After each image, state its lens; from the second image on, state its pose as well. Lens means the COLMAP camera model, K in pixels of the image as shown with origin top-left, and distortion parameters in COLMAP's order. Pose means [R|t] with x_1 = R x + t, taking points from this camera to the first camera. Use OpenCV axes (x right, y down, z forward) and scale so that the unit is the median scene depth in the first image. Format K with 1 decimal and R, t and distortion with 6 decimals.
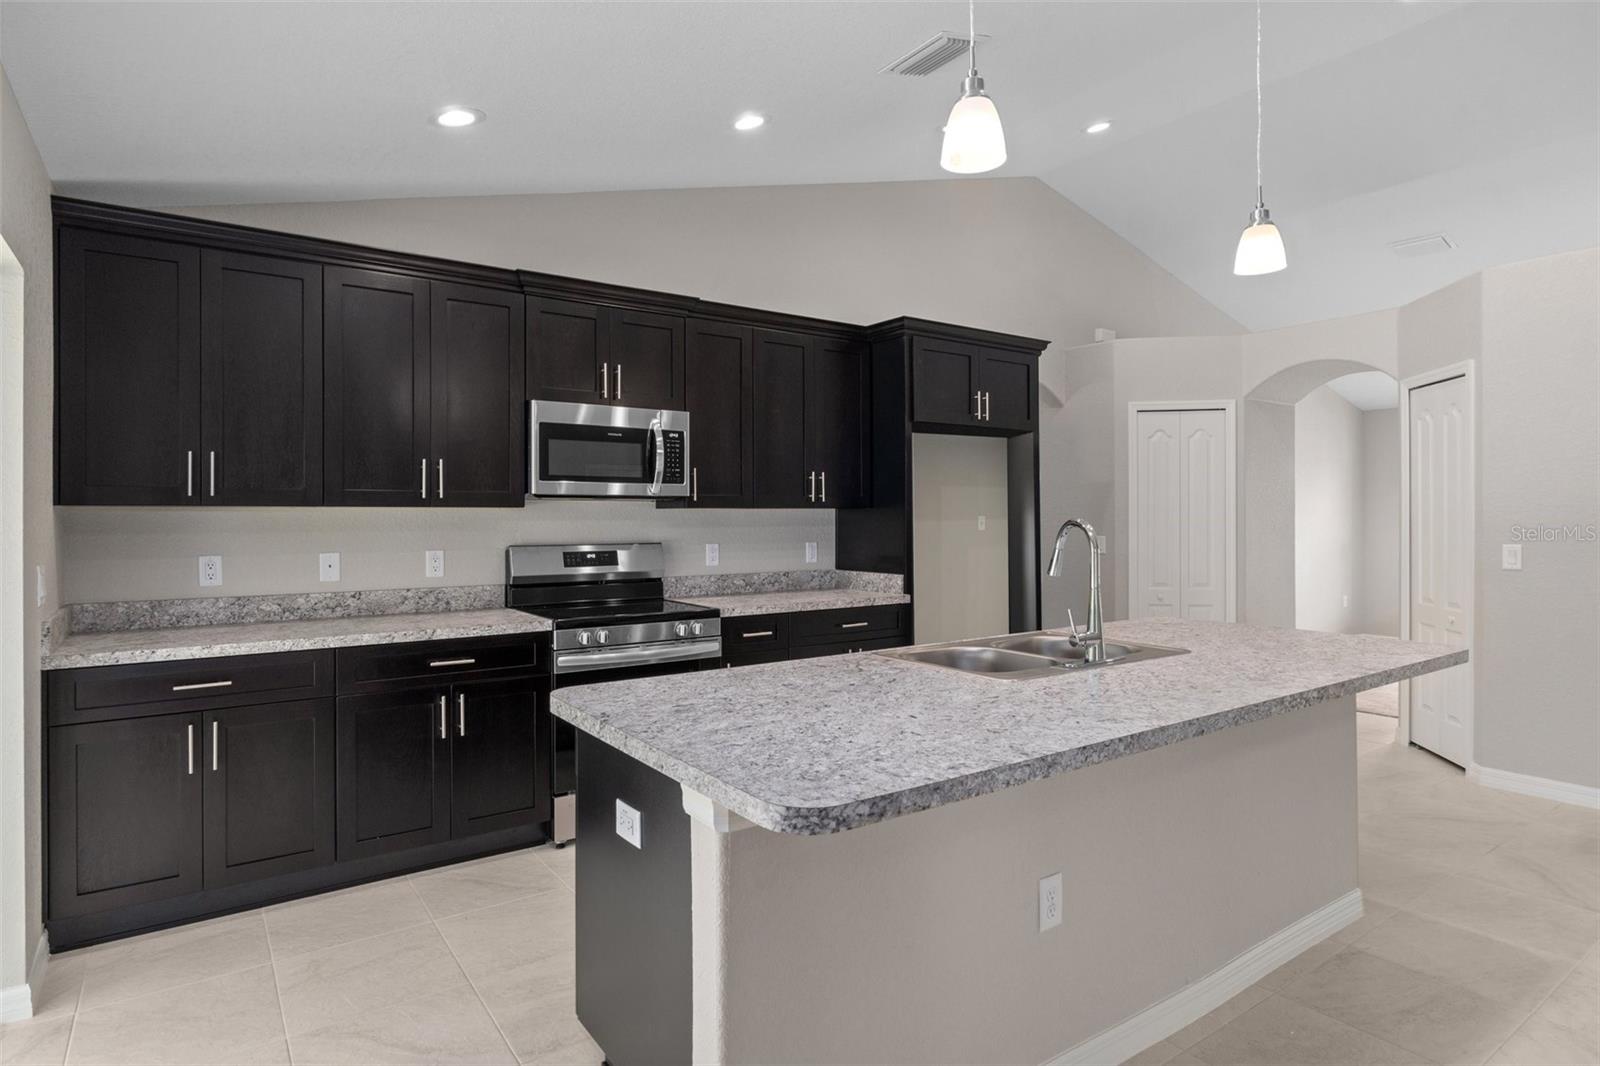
lens RADIAL K [[862.3, 0, 800.0], [0, 862.3, 533.0], [0, 0, 1]] dist [-0.003066, 0.000082]
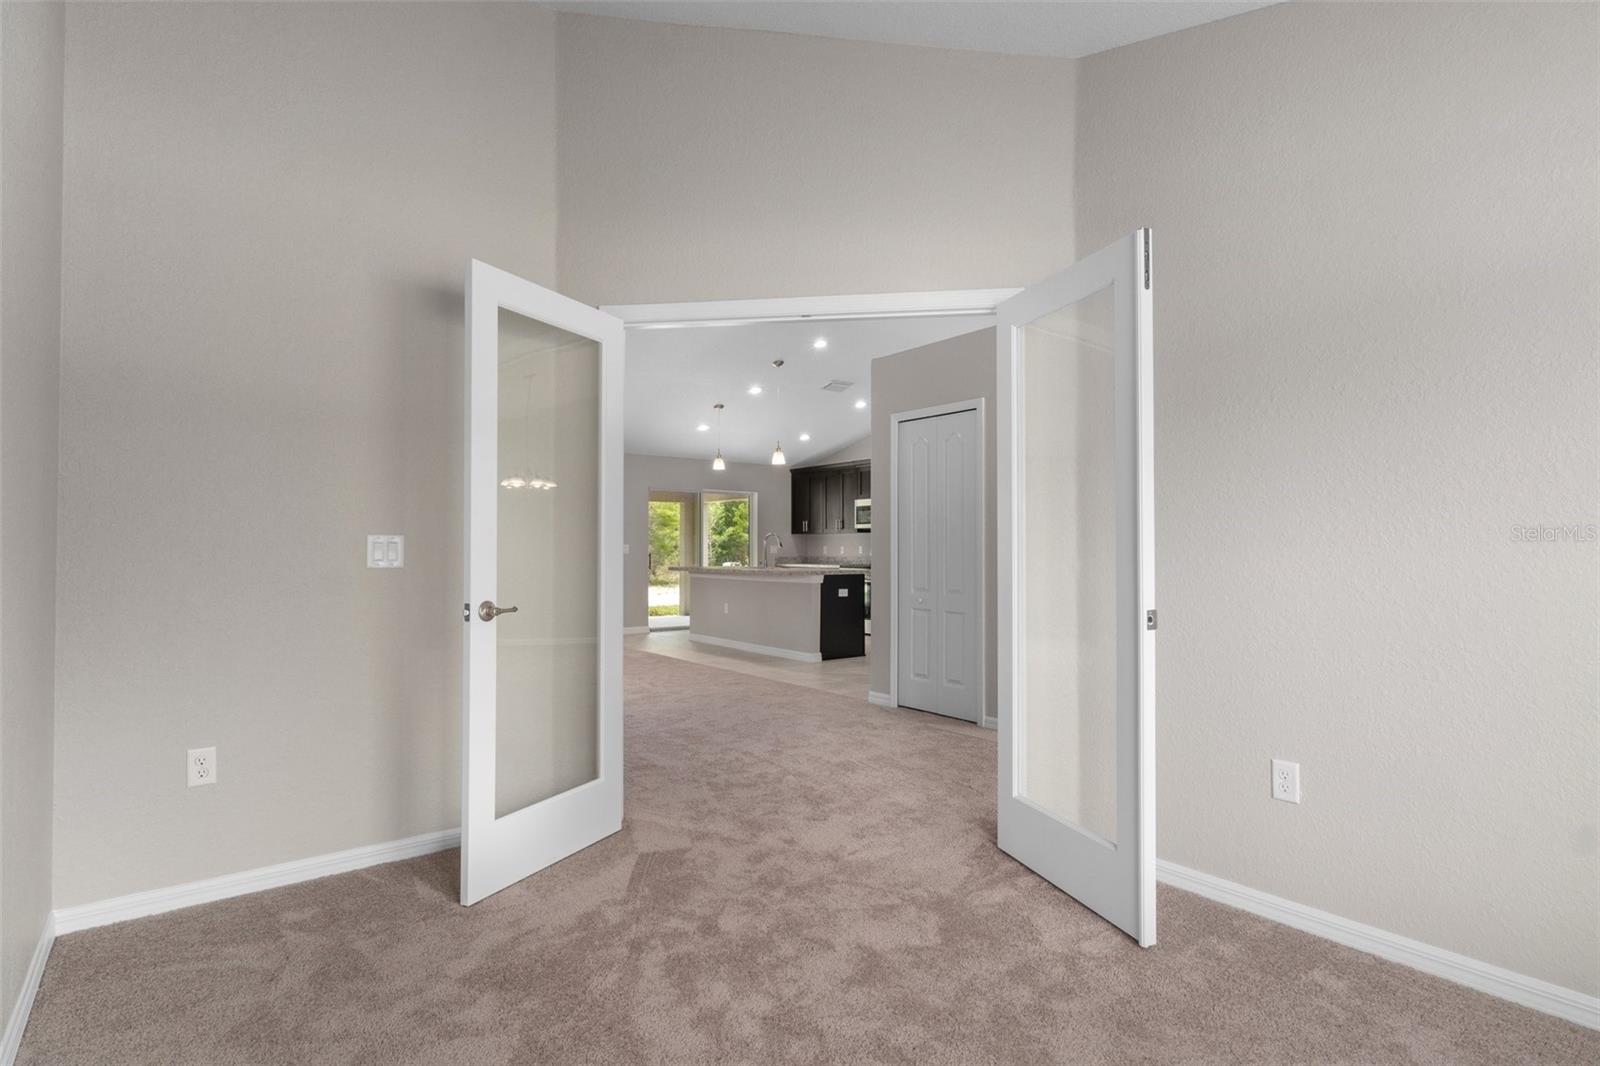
lens RADIAL K [[810.7, 0, 755.6], [0, 810.7, 531.5], [0, 0, 1]] dist [-0.001327, -0.000535]
pose [[-0.014678, -0.020287, -0.999686, 2.493979], [-0.021847, 0.999562, -0.019963, 0.032638], [0.999654, 0.021548, -0.015114, 0.602629]]
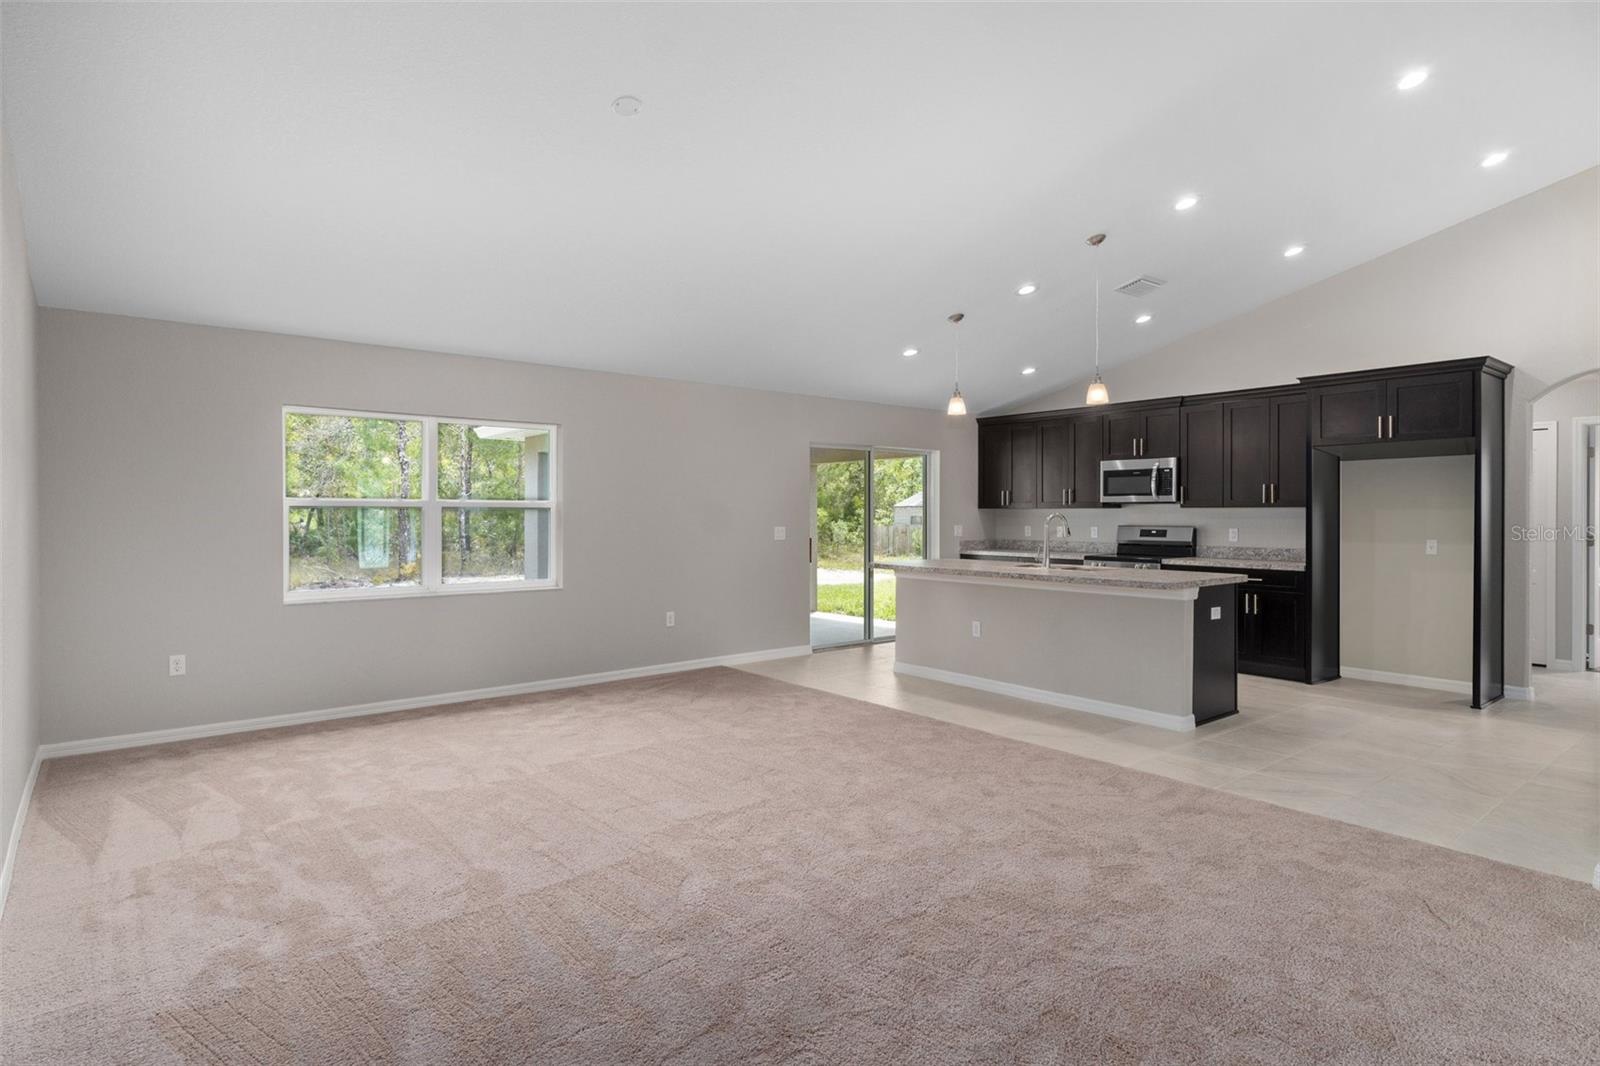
lens RADIAL K [[848.0, 0, 803.5], [0, 848.0, 515.9], [0, 0, 1]] dist [0.012618, -0.000384]
pose [[0.068079, 0.006577, -0.997658, 1.702827], [-0.018767, 0.999810, 0.005311, -0.005895], [0.997503, 0.018362, 0.068190, 0.052543]]
